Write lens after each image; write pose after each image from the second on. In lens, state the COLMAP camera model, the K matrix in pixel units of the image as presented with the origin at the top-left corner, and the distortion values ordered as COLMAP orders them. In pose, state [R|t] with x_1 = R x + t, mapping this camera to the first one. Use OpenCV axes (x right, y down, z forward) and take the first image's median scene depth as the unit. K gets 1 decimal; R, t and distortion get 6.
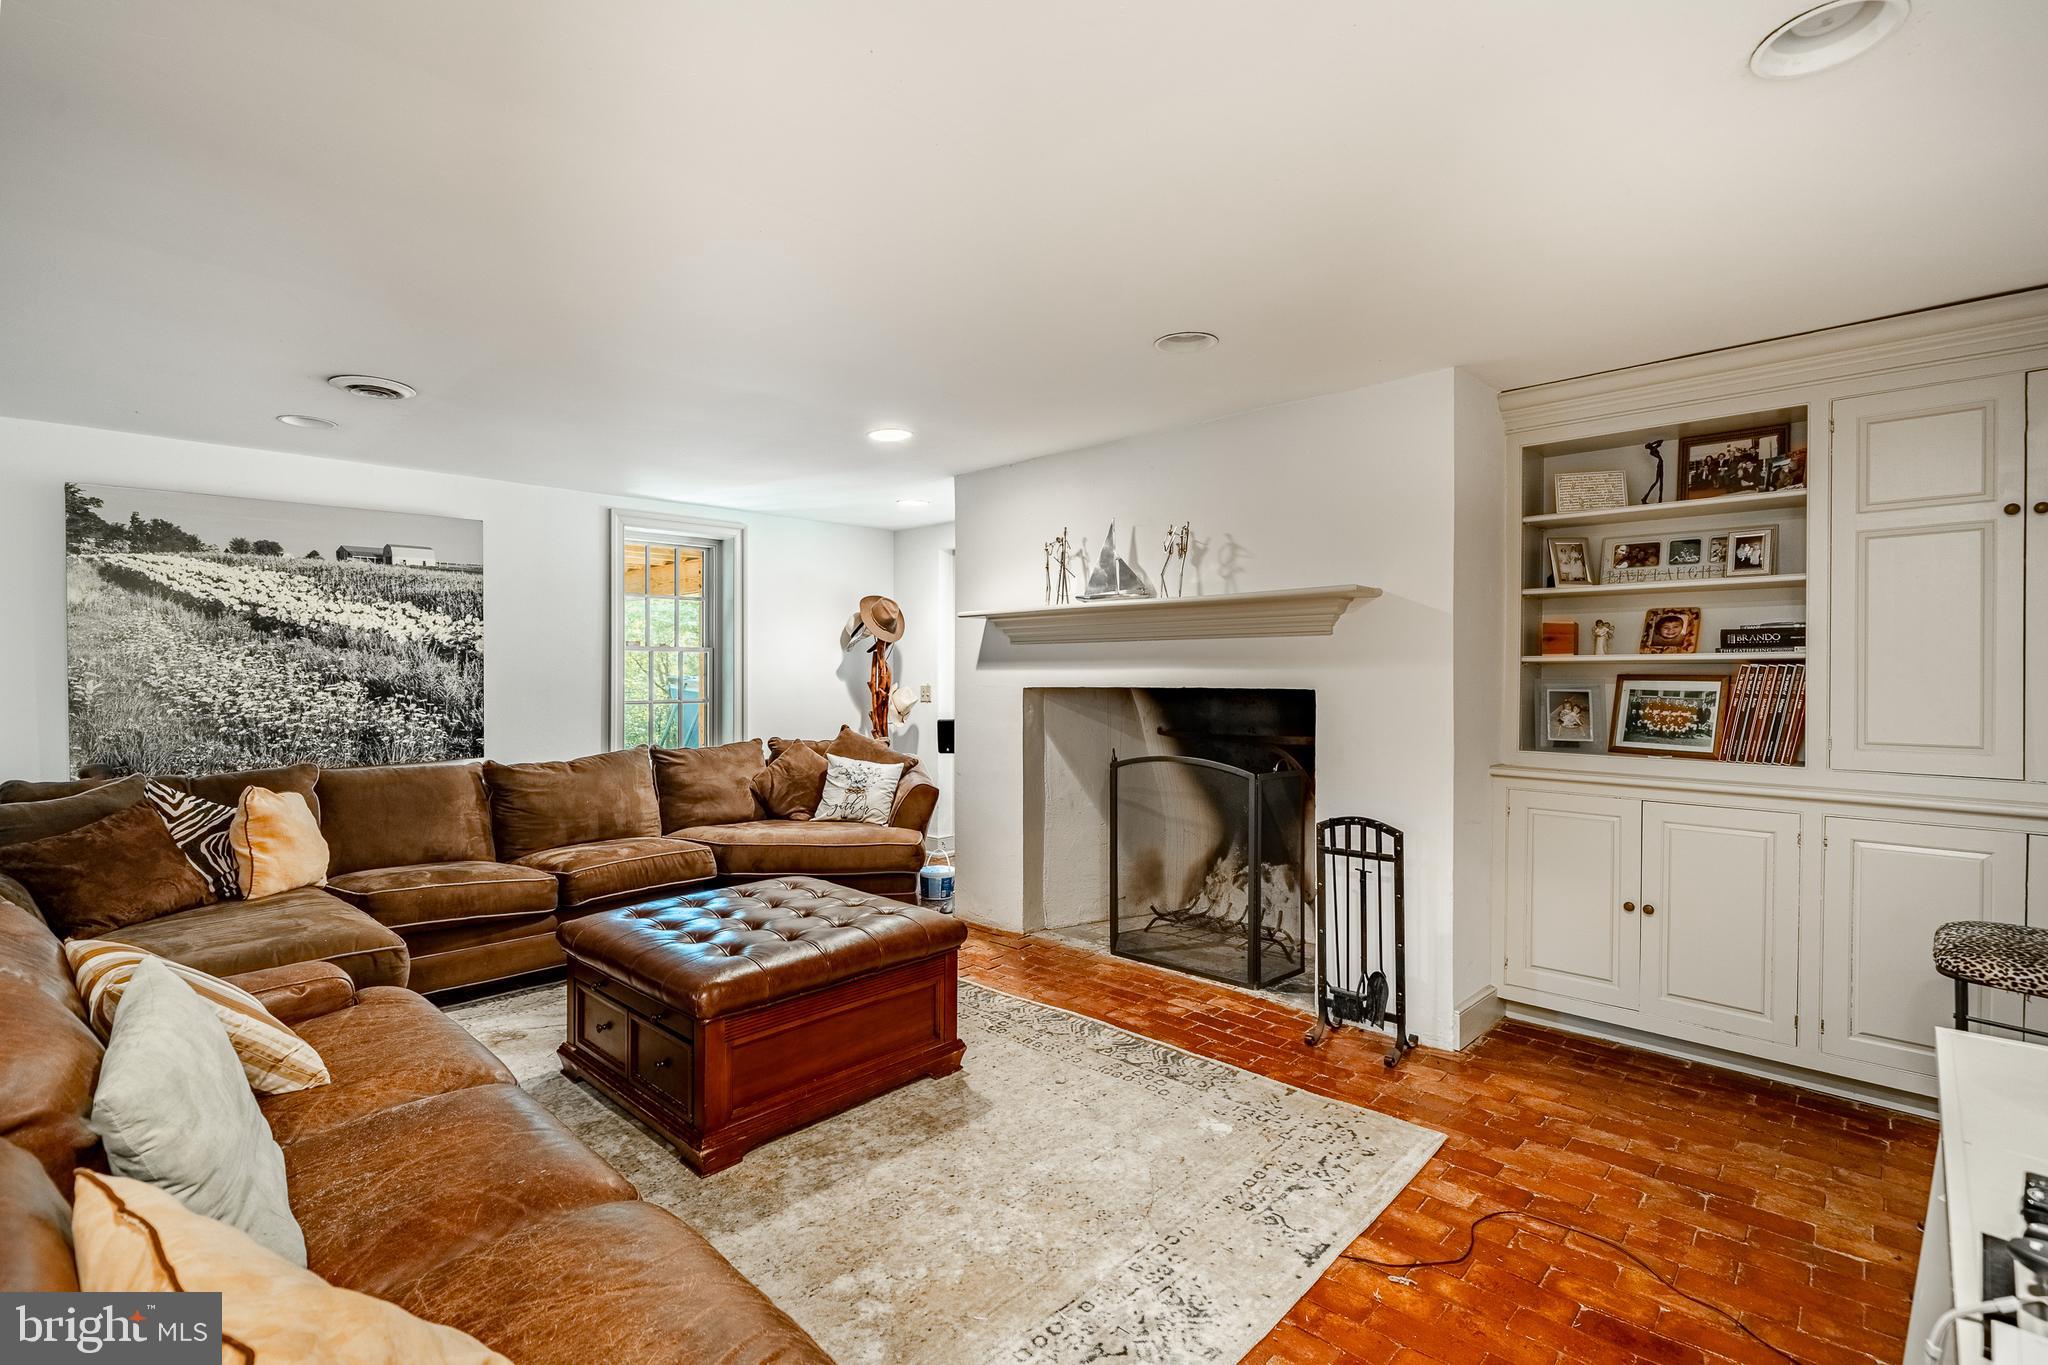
lens RADIAL K [[959.6, 0, 1008.2], [0, 959.6, 681.5], [0, 0, 1]] dist [0.000430, -0.000509]
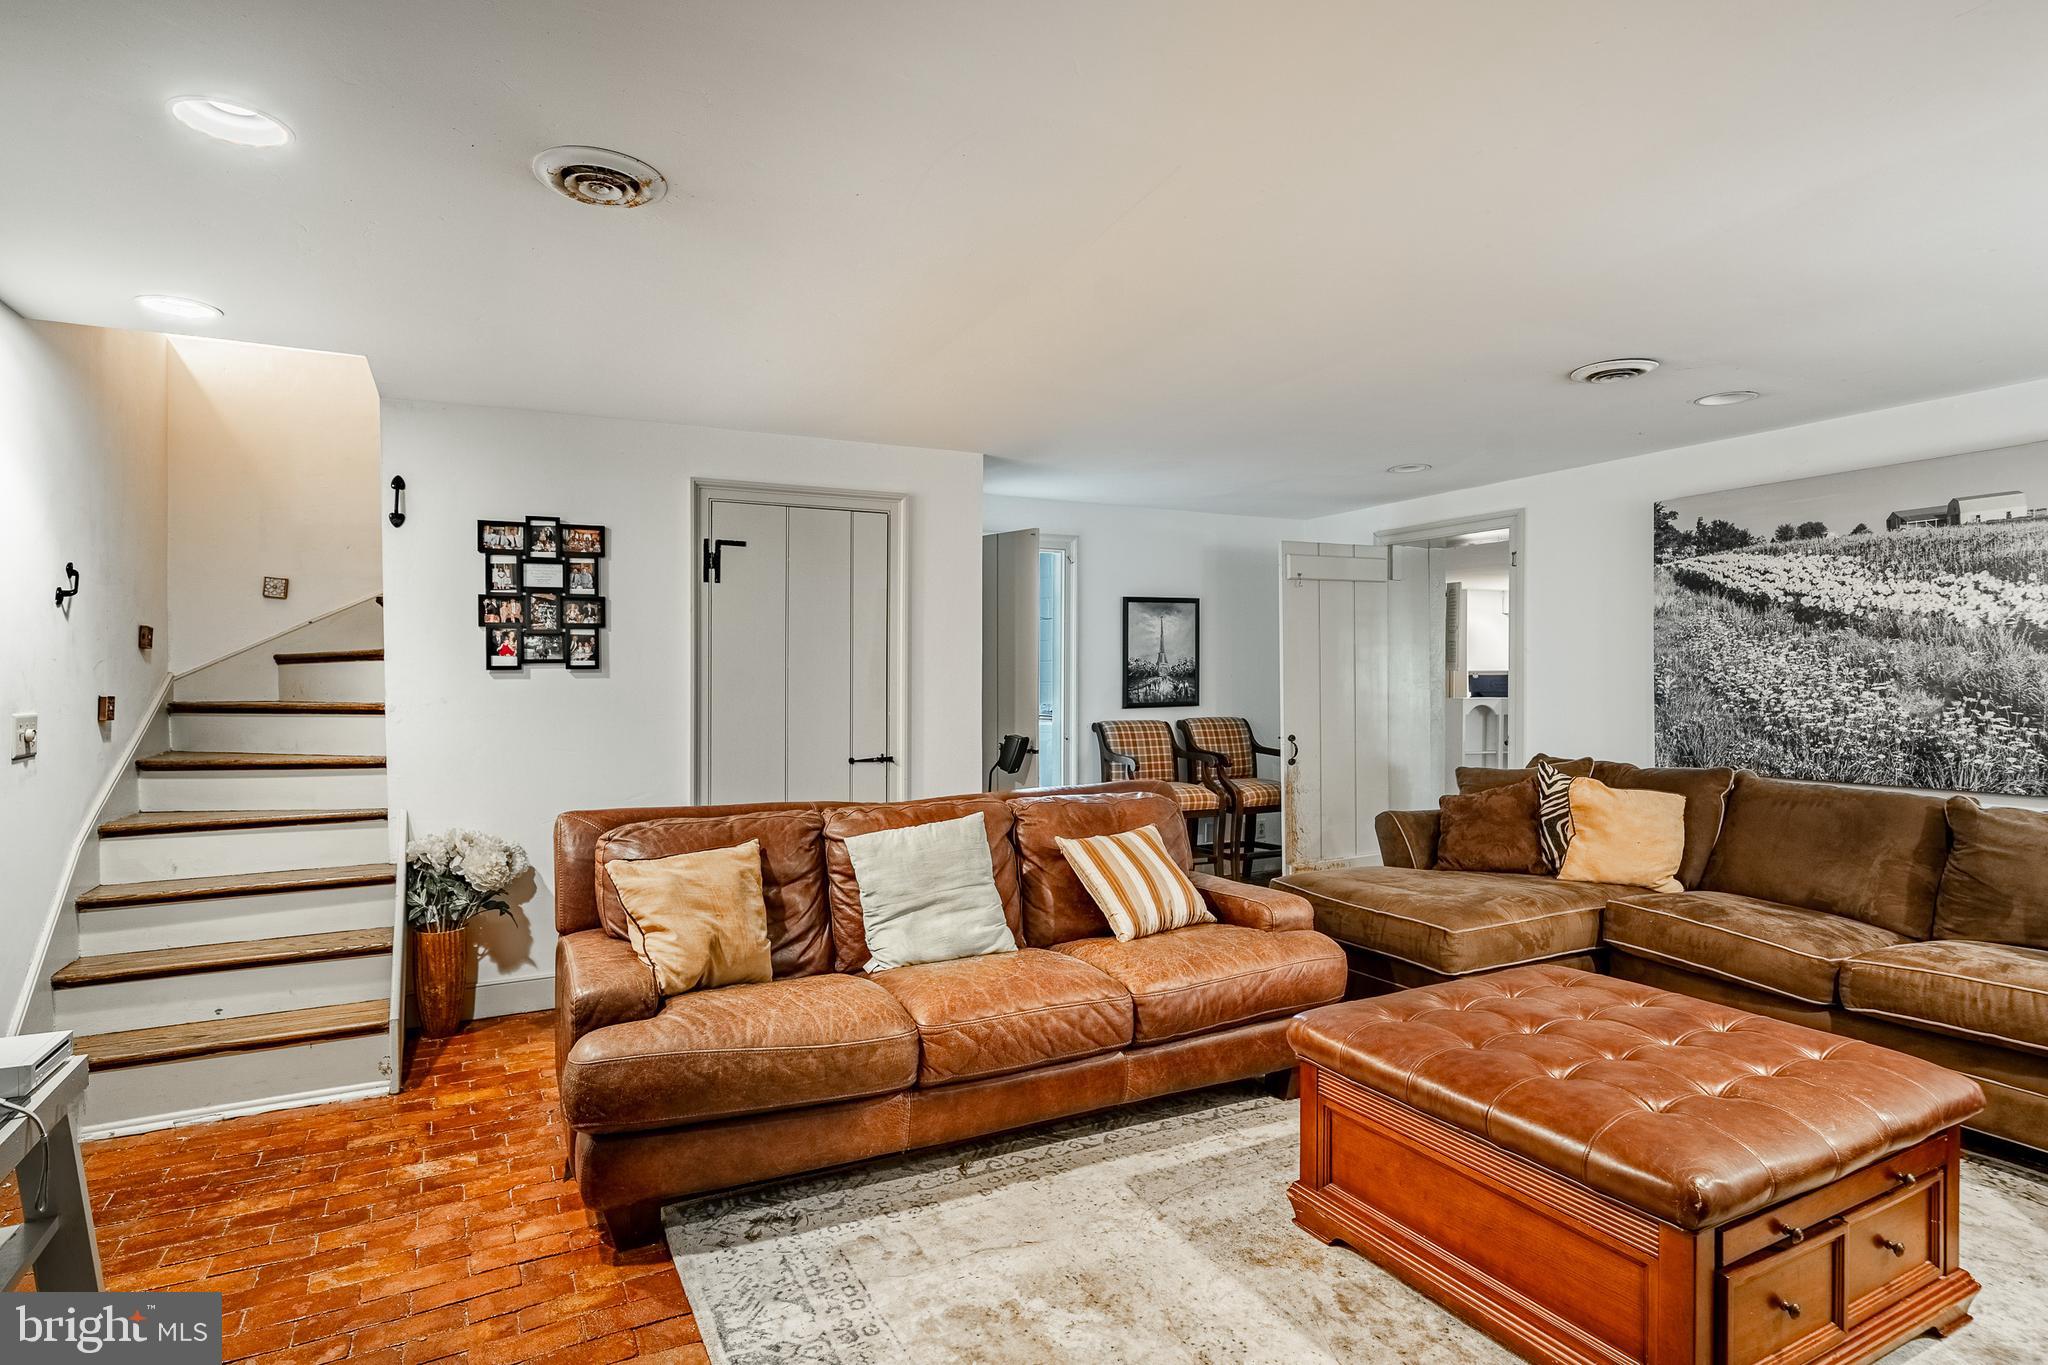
lens RADIAL K [[1071.4, 0, 1021.7], [0, 1071.4, 678.4], [0, 0, 1]] dist [-0.000687, -0.000030]
pose [[-0.324936, 0.009717, -0.945686, 0.427140], [-0.005216, 0.999914, 0.012067, -0.008472], [0.945722, 0.008854, -0.324857, 0.634762]]
